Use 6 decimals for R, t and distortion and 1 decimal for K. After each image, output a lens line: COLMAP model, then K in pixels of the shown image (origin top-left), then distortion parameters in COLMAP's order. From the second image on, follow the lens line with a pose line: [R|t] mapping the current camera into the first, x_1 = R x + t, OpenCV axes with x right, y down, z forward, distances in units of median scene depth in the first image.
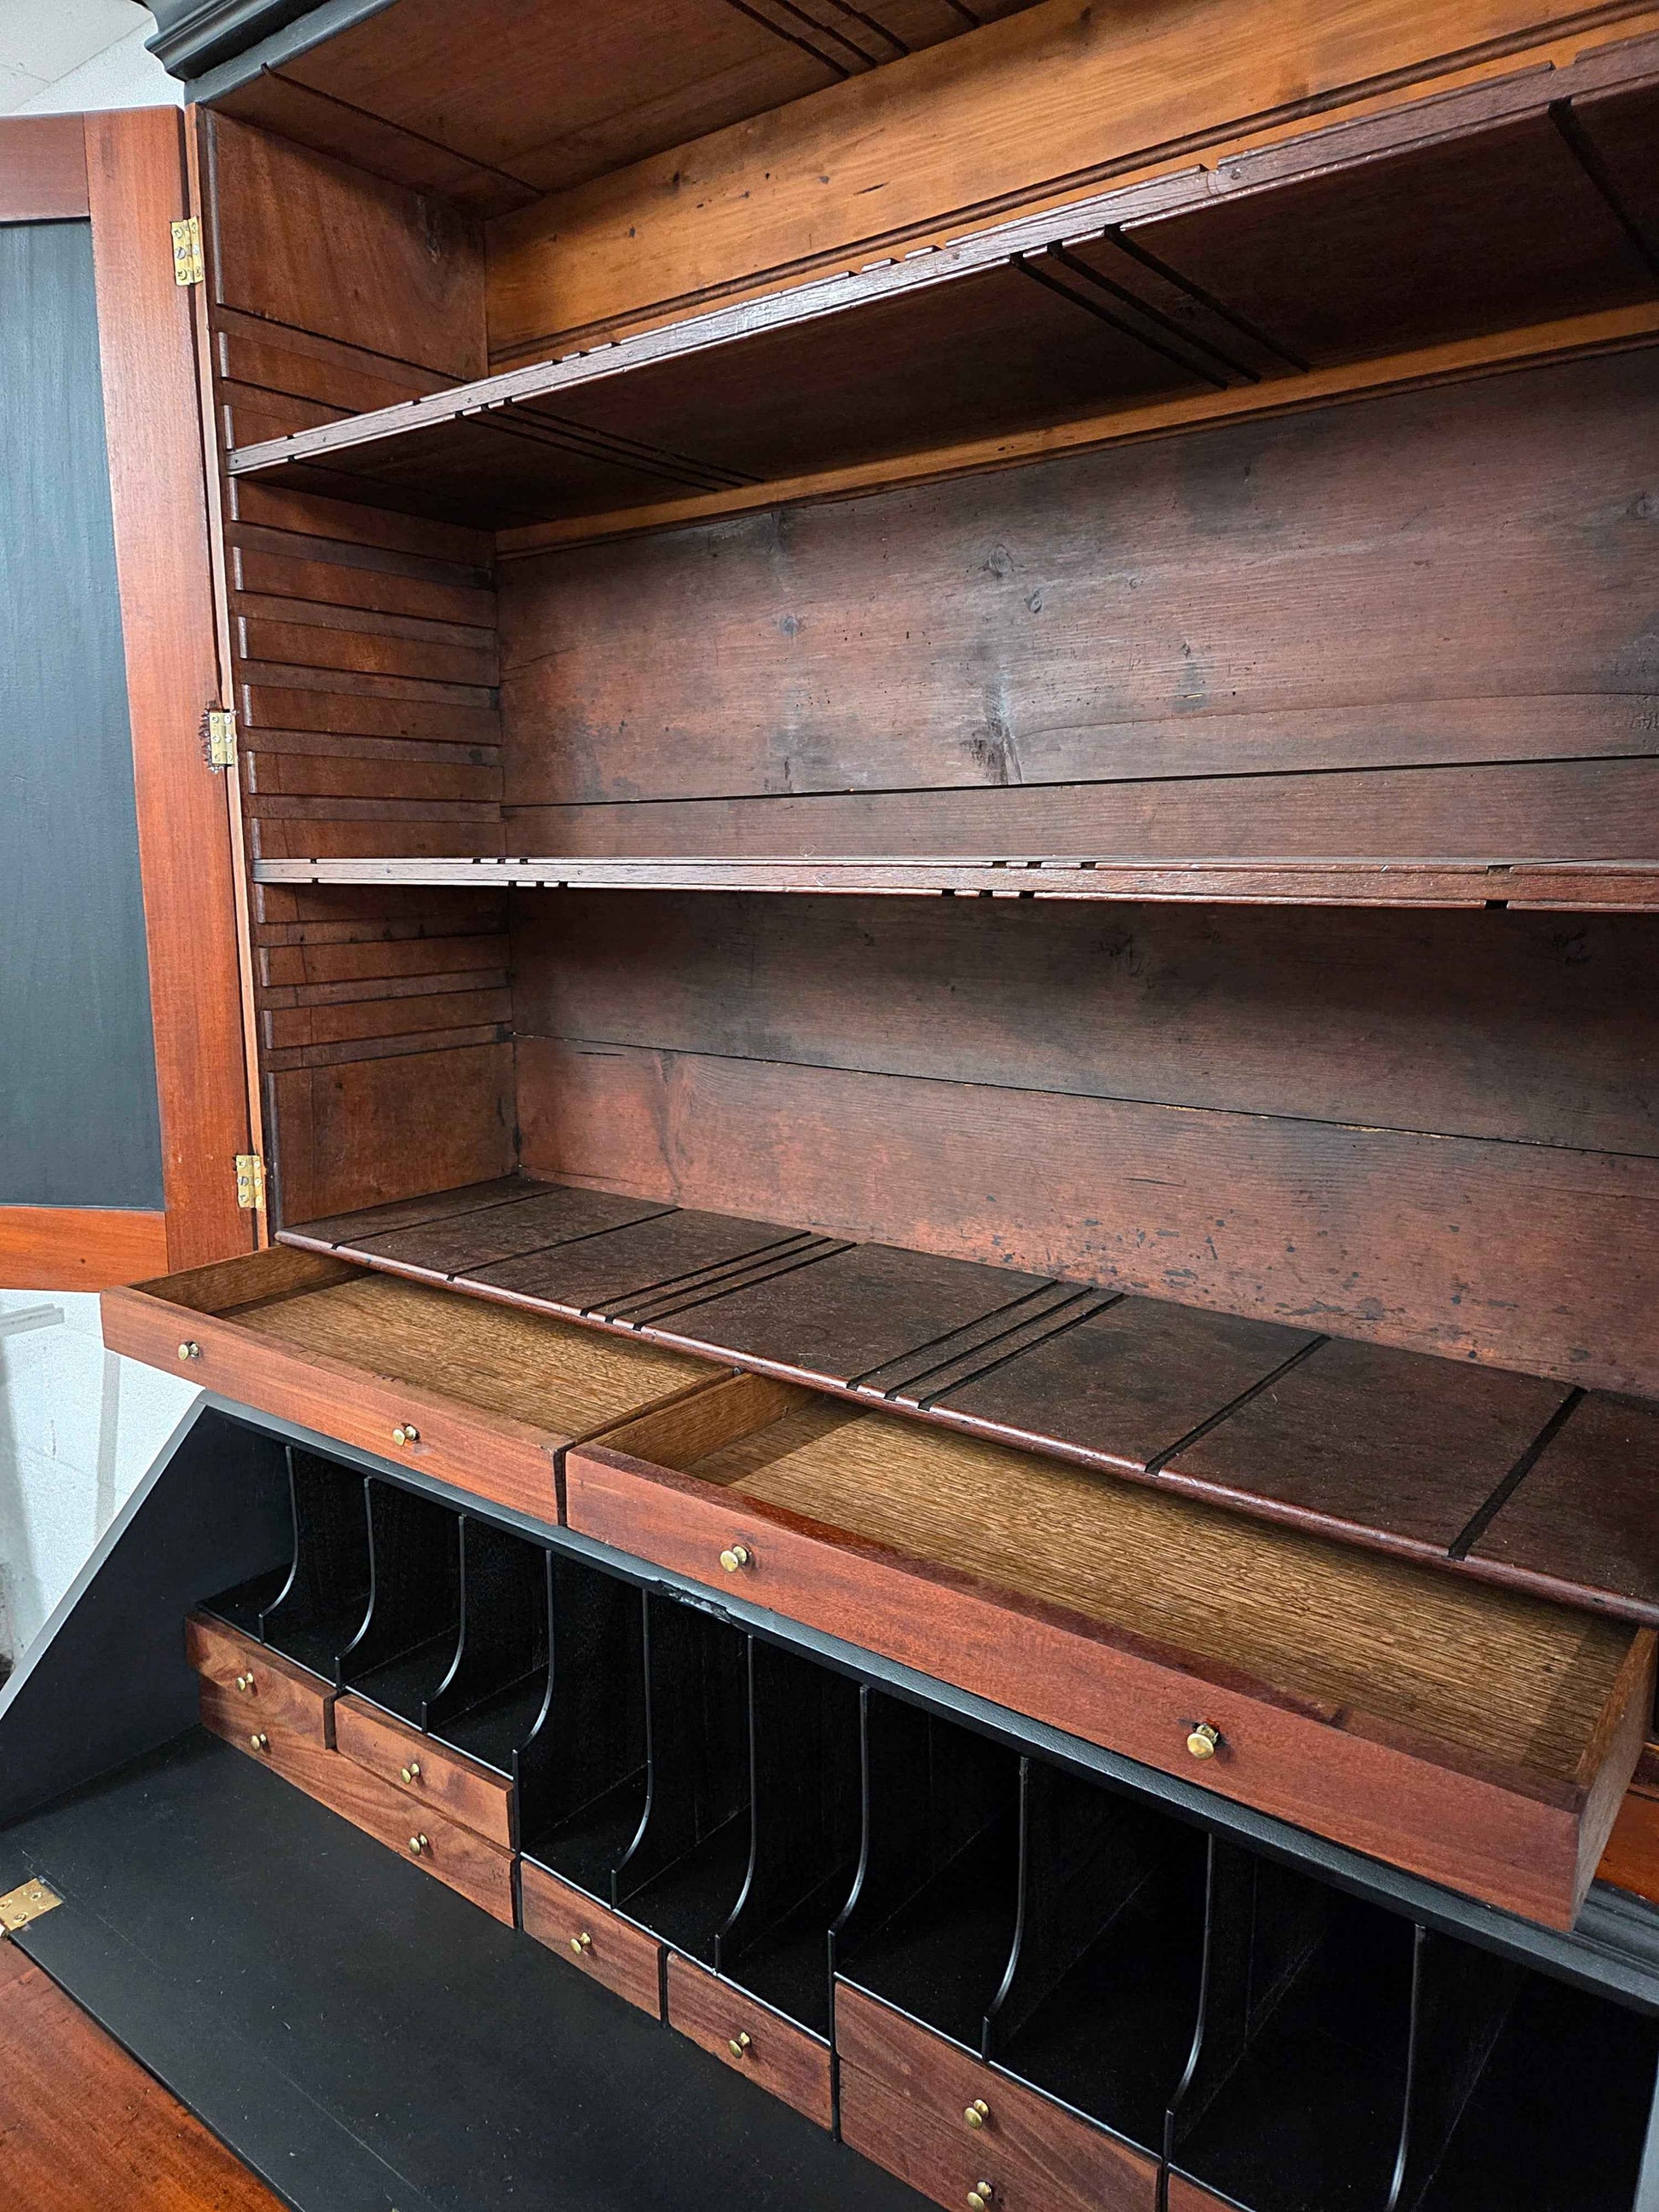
lens RADIAL K [[1487.5, 0, 829.5], [0, 1487.5, 1106.0], [0, 0, 1]] dist [0.059885, -0.068806]
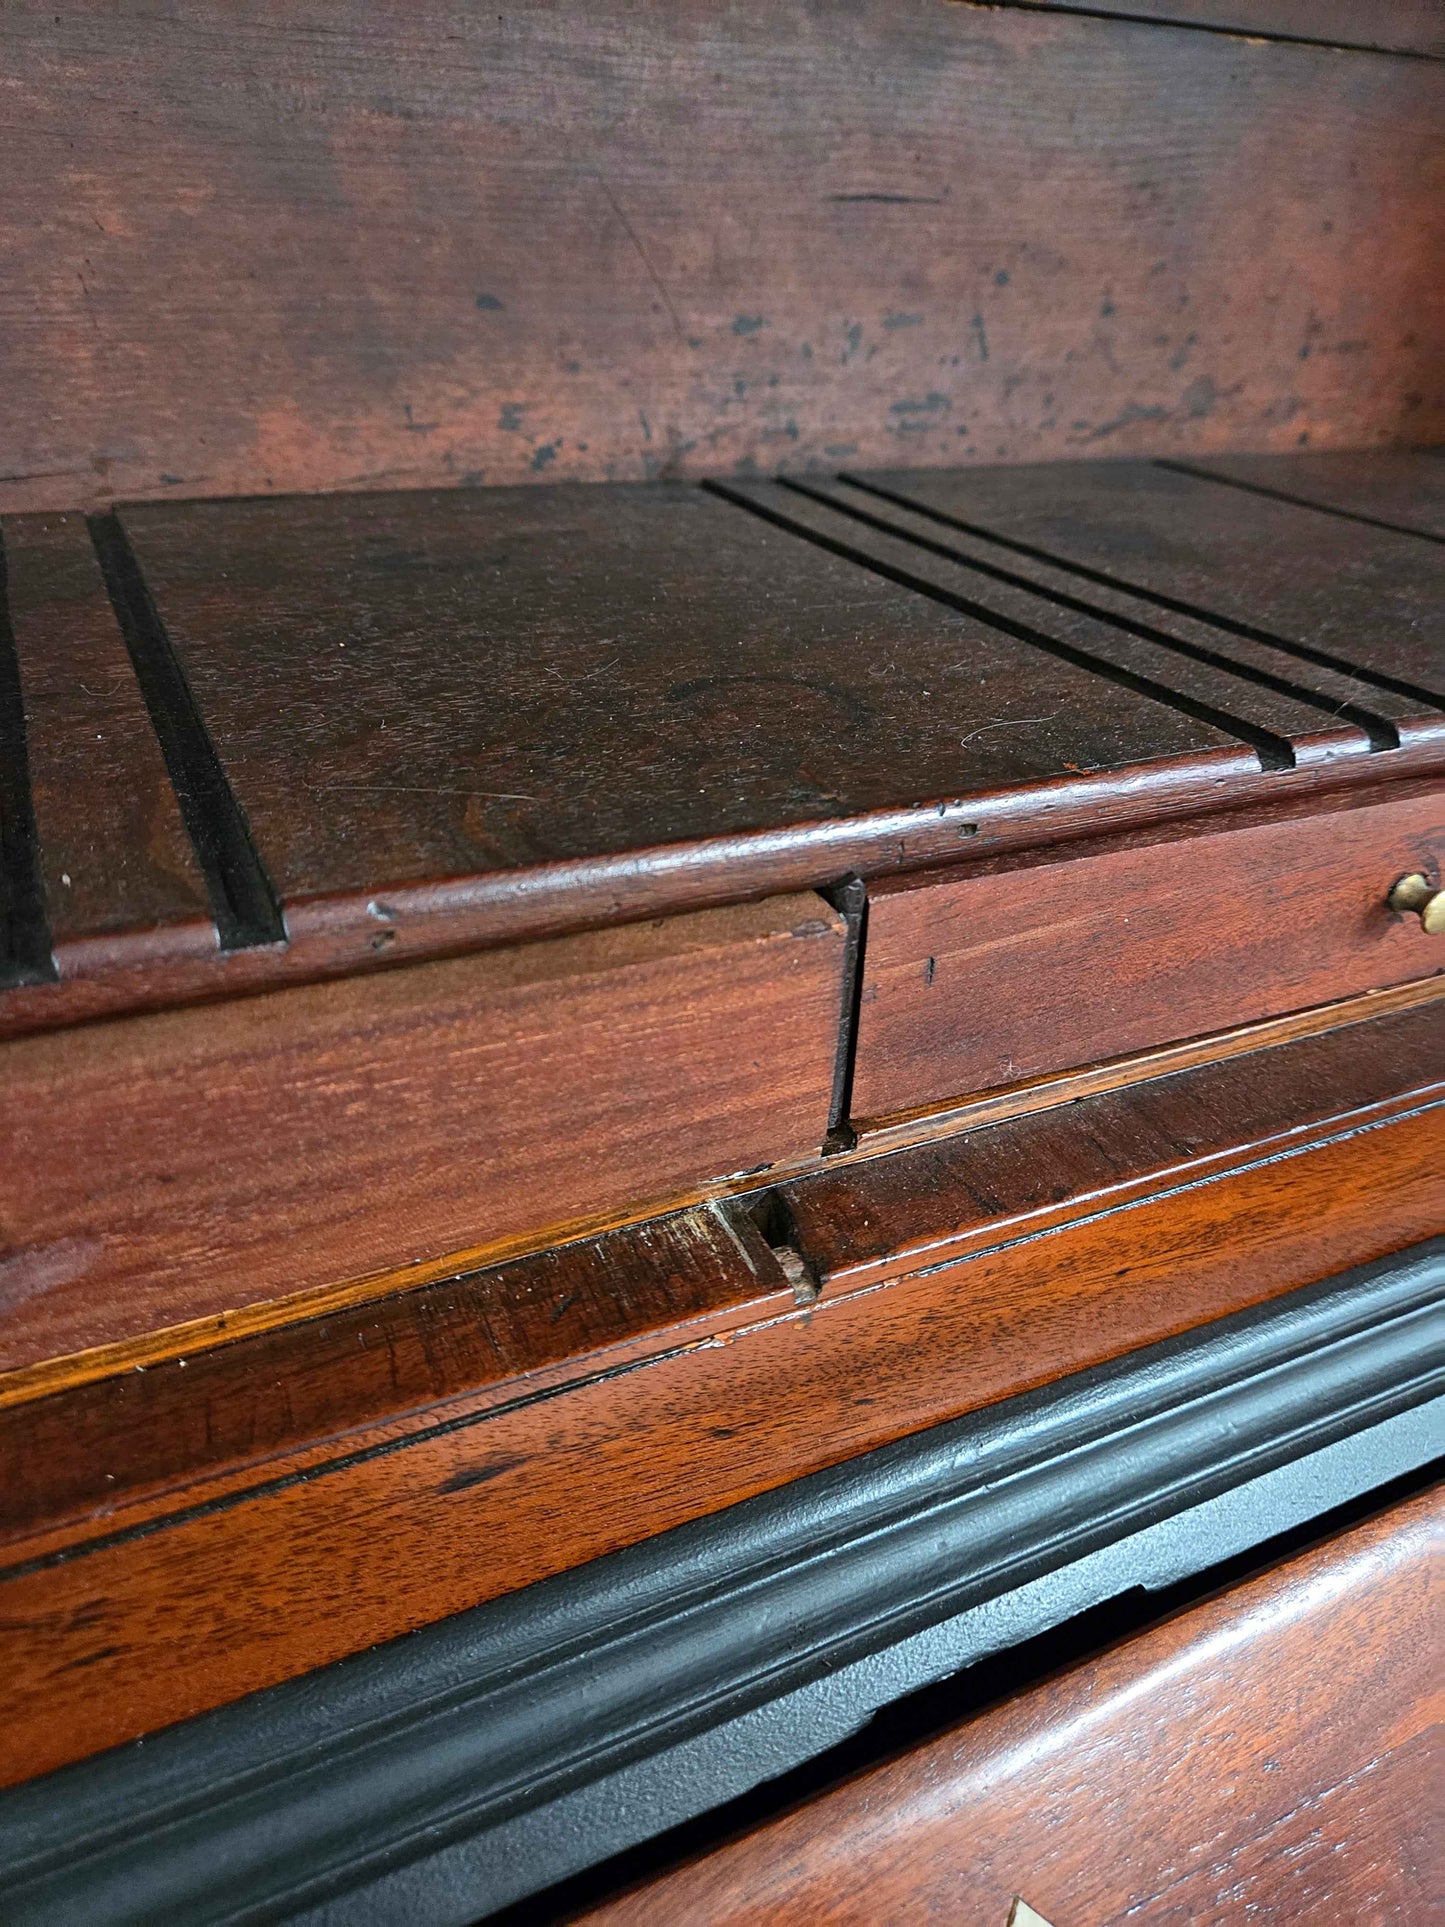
lens RADIAL K [[1295.7, 0, 722.5], [0, 1295.7, 963.5], [0, 0, 1]] dist [0.059885, -0.068806]
pose [[0.442385, -0.433762, 0.784950, -0.208410], [0.108195, 0.894674, 0.433418, 0.073593], [-0.890275, -0.106810, 0.442722, 0.756564]]
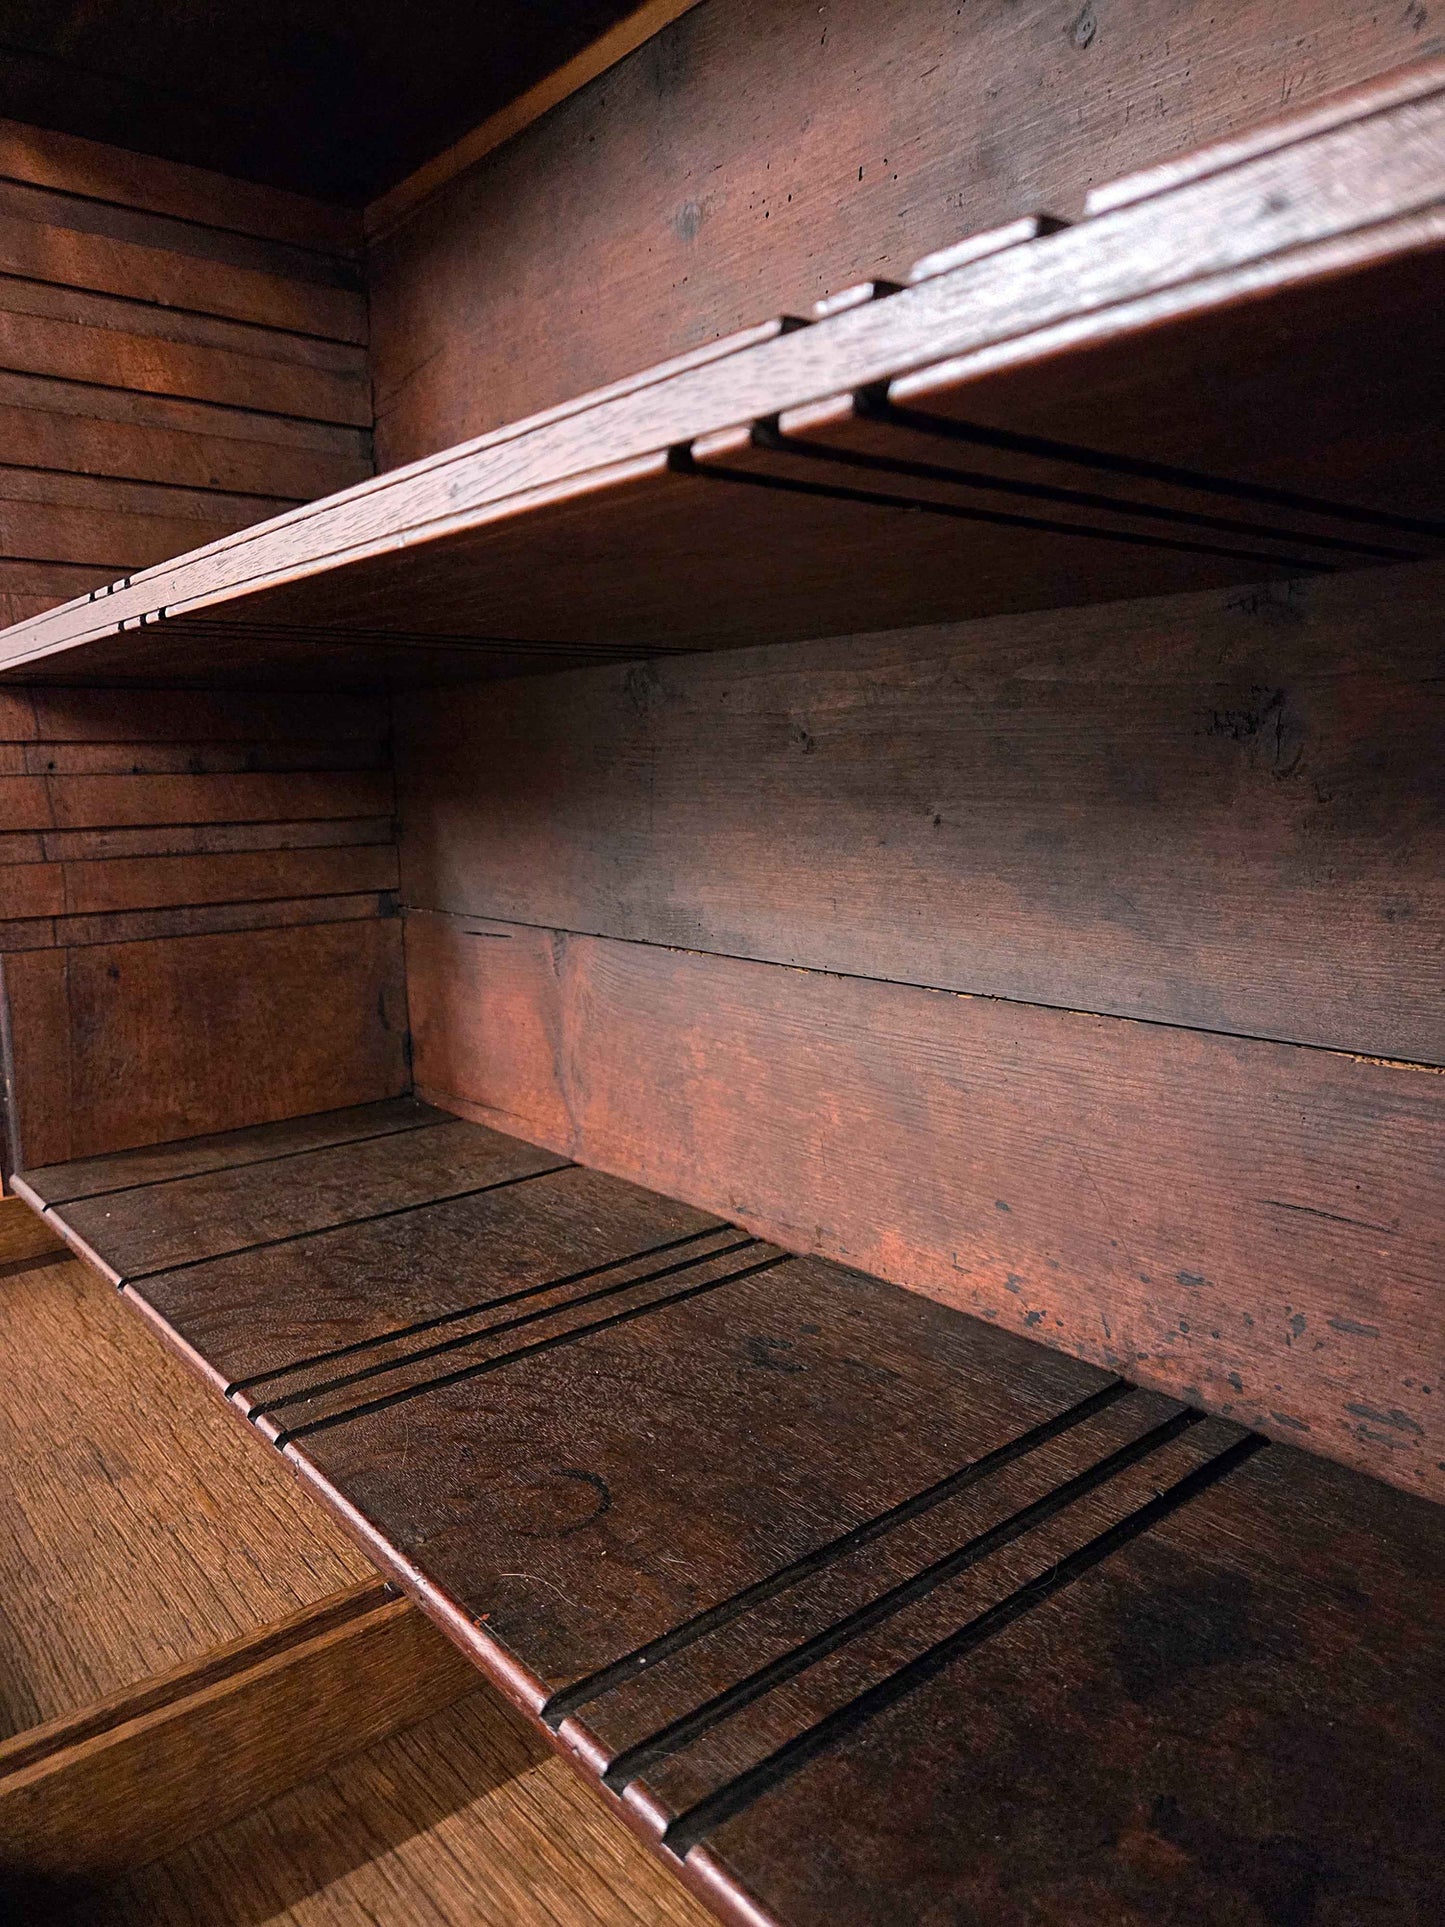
lens RADIAL K [[1327.3, 0, 729.6], [0, 1327.3, 968.8], [0, 0, 1]] dist [0.059284, -0.070273]
pose [[0.977572, 0.018759, -0.209763, 0.109009], [-0.021979, 0.999674, -0.013031, -0.015658], [0.209451, 0.017349, 0.977665, 0.490934]]
